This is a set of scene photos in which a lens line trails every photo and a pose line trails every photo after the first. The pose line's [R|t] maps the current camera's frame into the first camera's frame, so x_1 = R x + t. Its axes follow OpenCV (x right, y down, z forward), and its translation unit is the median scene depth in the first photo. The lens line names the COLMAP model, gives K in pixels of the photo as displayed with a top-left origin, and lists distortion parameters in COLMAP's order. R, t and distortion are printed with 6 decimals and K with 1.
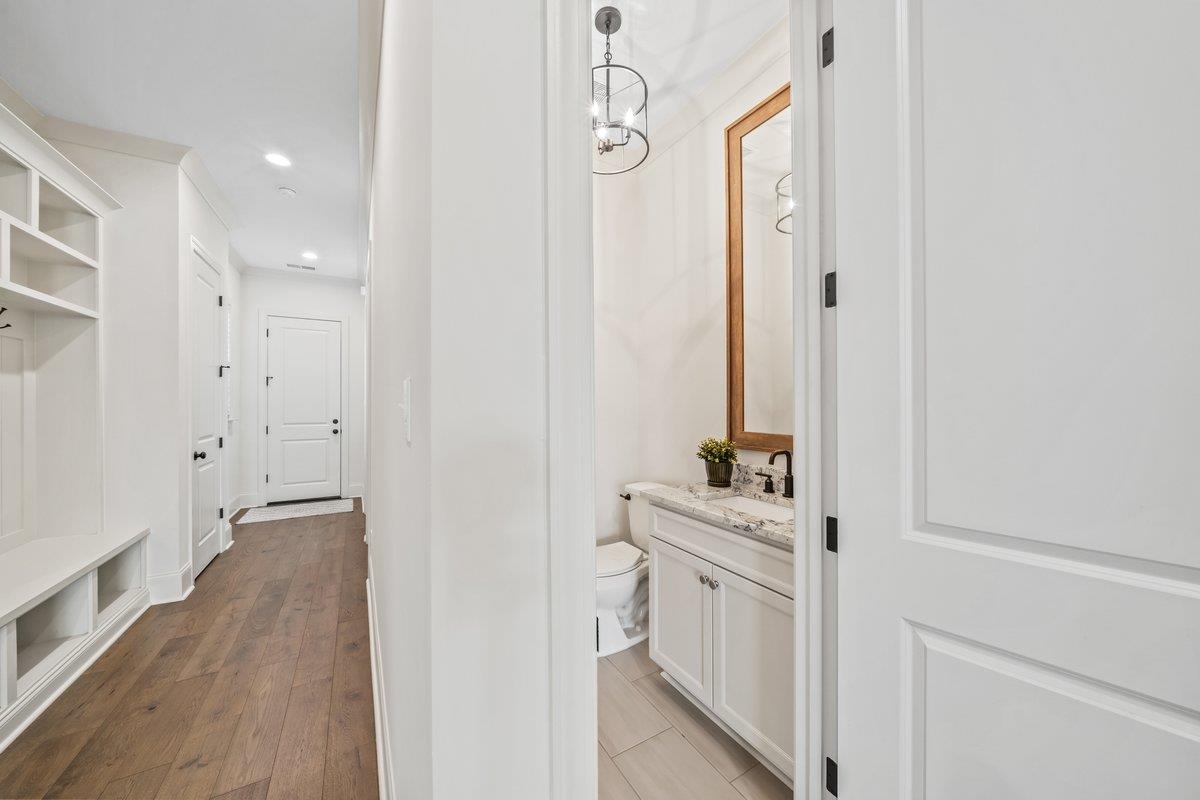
lens RADIAL K [[417.6, 0, 596.3], [0, 417.6, 396.7], [0, 0, 1]] dist [-0.006773, 0.000464]
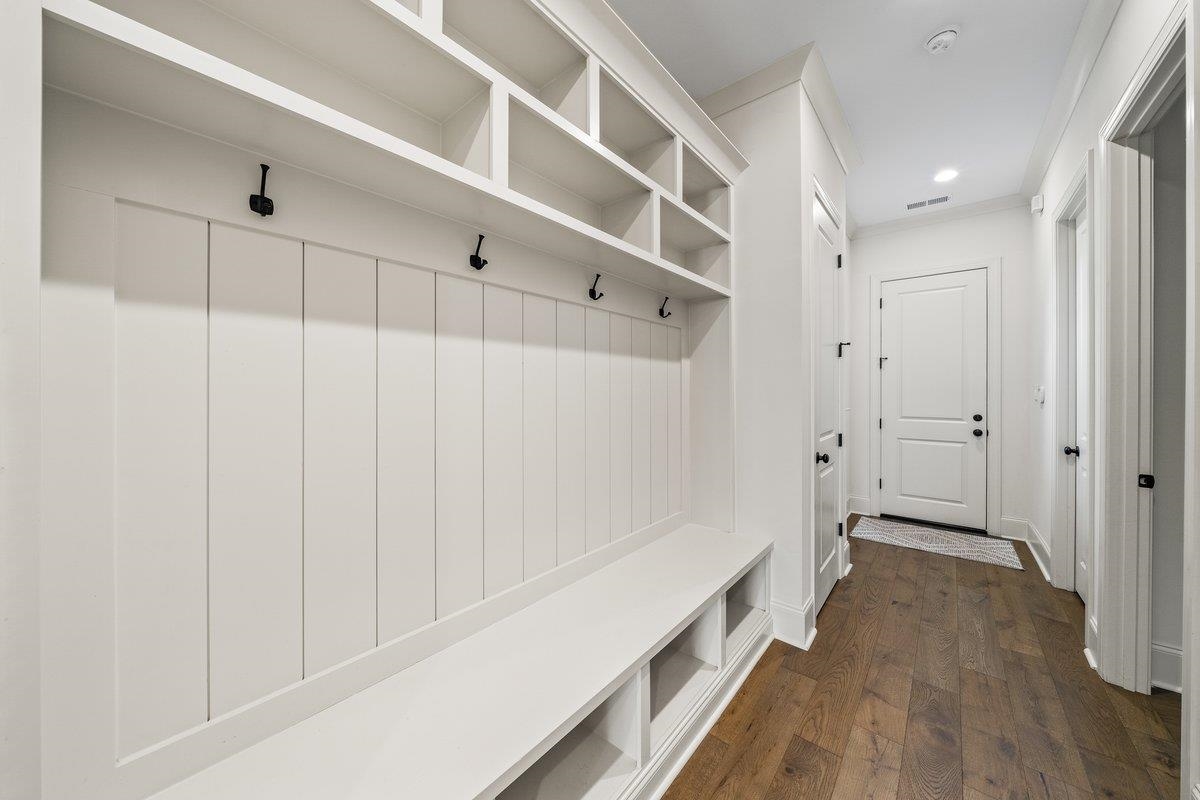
lens RADIAL K [[417.6, 0, 596.3], [0, 417.6, 396.7], [0, 0, 1]] dist [-0.006773, 0.000464]
pose [[0.343842, 0.016311, -0.938886, -0.400838], [0.011275, 0.999705, 0.021497, 0.007106], [0.938960, -0.017977, 0.343557, 0.366714]]
